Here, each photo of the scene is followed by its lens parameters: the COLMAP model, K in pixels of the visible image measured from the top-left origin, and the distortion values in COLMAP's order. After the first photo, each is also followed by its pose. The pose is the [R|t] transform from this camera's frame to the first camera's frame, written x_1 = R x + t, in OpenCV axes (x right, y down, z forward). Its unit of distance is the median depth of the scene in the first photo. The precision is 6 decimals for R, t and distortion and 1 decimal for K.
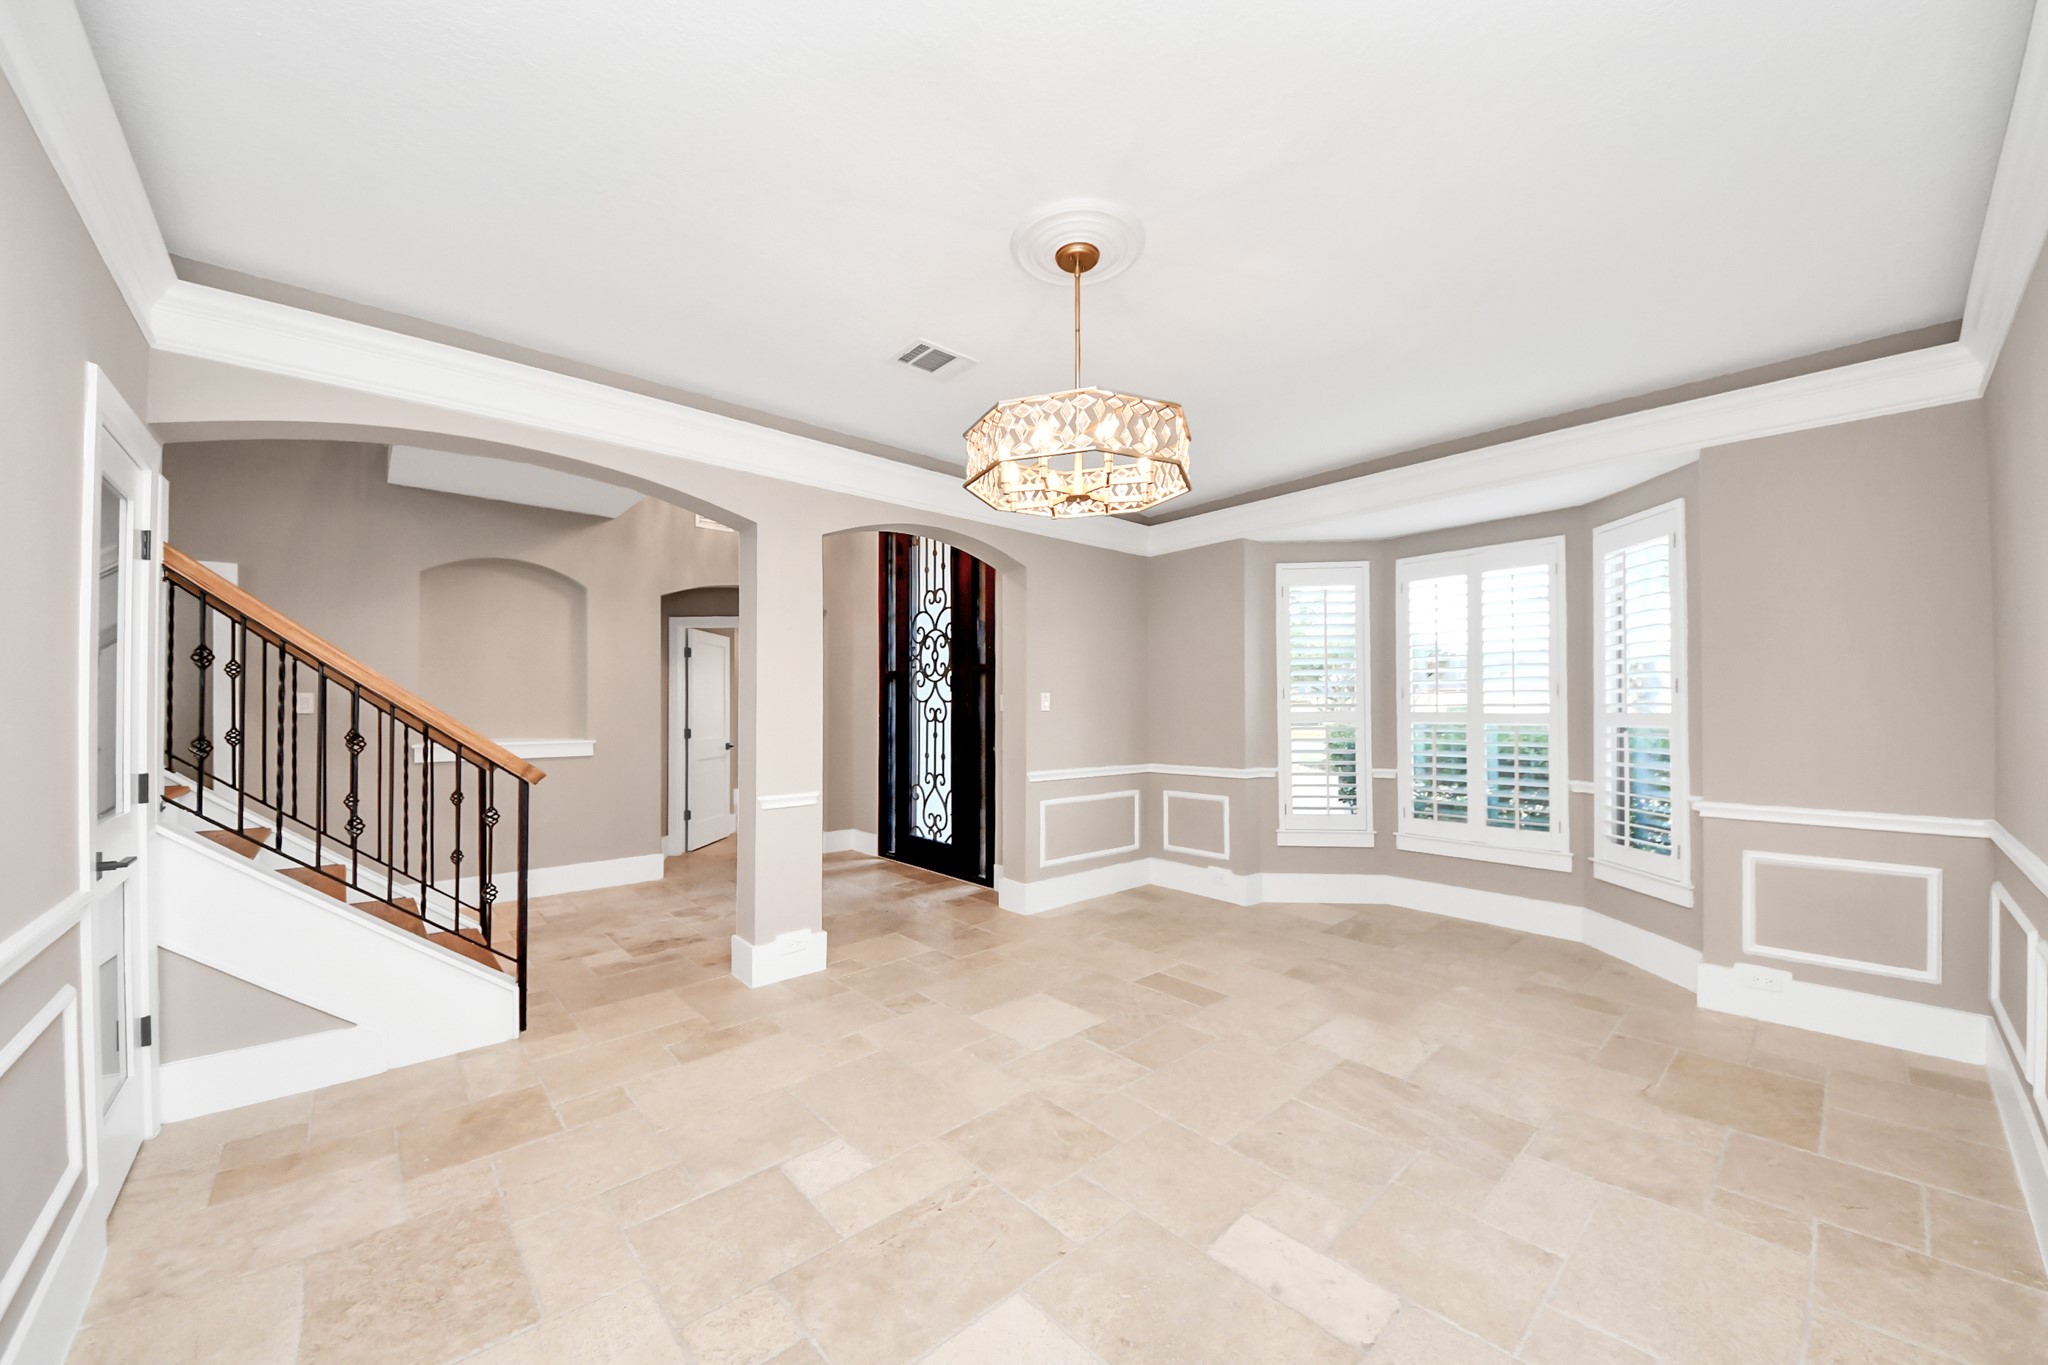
lens RADIAL K [[757.1, 0, 1030.7], [0, 757.1, 686.8], [0, 0, 1]] dist [0.001712, -0.016095]
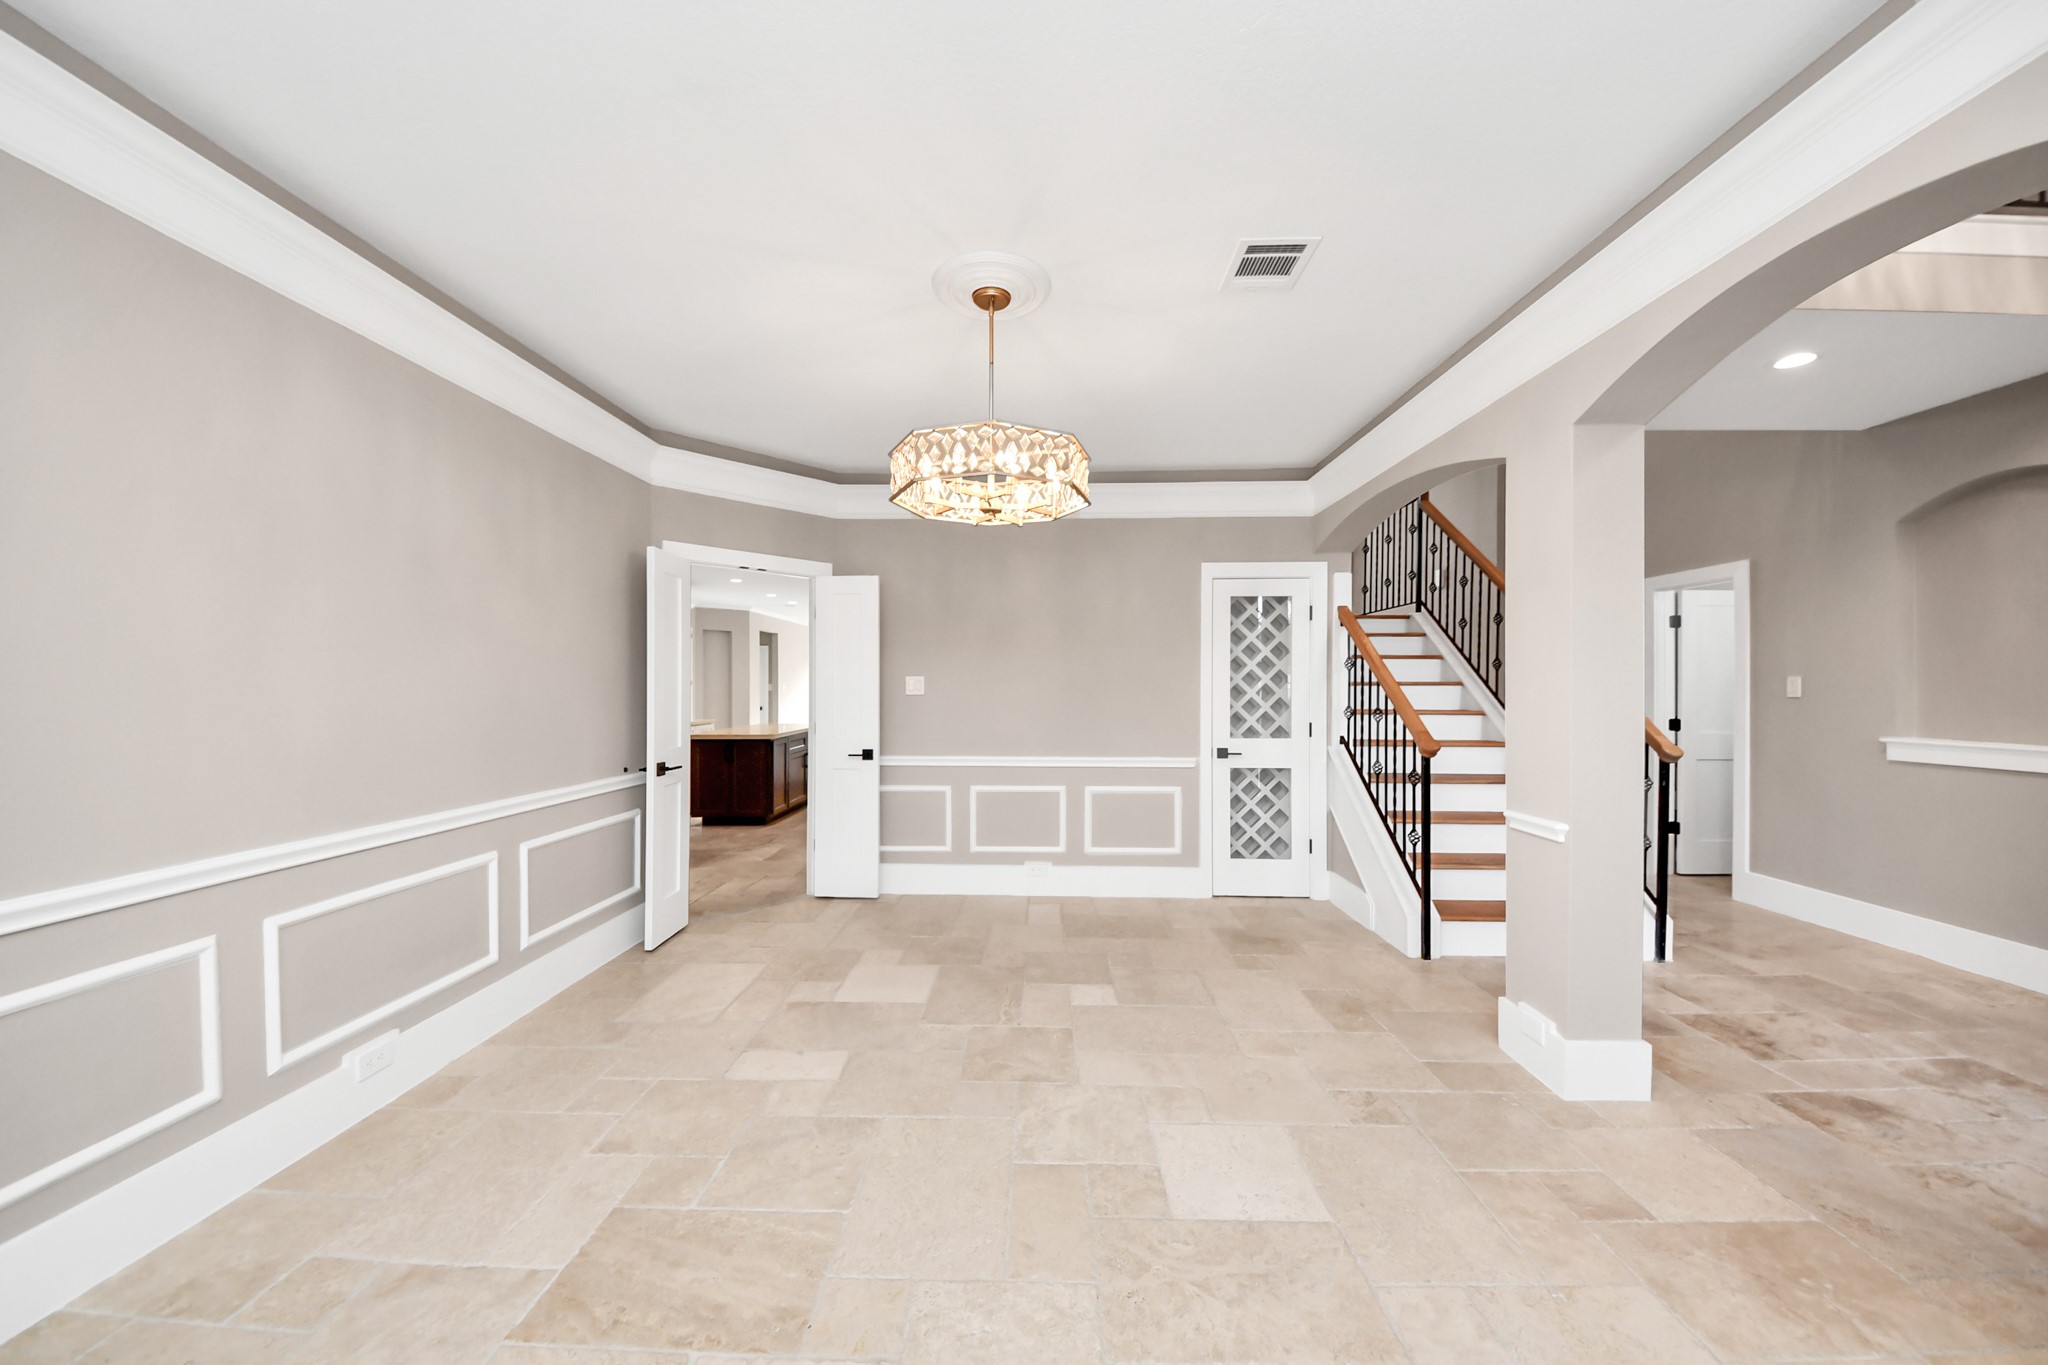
lens RADIAL K [[757.1, 0, 1030.7], [0, 757.1, 686.8], [0, 0, 1]] dist [0.001712, -0.016095]
pose [[-0.704068, 0.006868, -0.710099, 0.796067], [0.017404, 0.999820, -0.007585, 0.021042], [0.709919, -0.017699, -0.704061, 1.770944]]
